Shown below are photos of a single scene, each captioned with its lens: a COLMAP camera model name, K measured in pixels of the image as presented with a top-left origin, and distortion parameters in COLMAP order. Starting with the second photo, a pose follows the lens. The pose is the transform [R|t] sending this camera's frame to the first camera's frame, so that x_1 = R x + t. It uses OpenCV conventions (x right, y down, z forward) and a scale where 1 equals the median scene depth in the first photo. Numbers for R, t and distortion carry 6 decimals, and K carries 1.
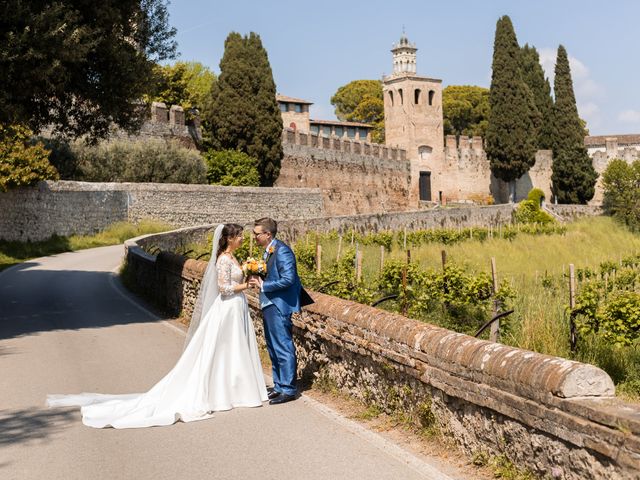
lens RADIAL K [[1165.0, 0, 320.0], [0, 1165.0, 240.0], [0, 0, 1]] dist [-0.060442, 0.100498]
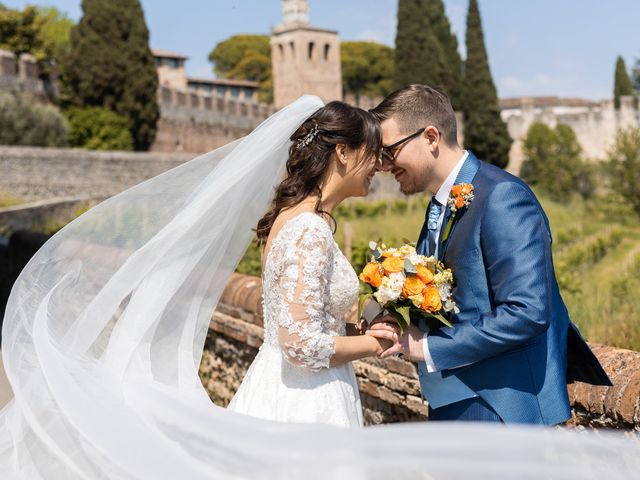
lens RADIAL K [[1165.0, 0, 320.0], [0, 1165.0, 240.0], [0, 0, 1]] dist [-0.060442, 0.100498]
pose [[0.991968, -0.015579, 0.125525, -0.023236], [0.013515, 0.999759, 0.017274, 0.002888], [-0.125764, -0.015439, 0.991940, 0.160139]]
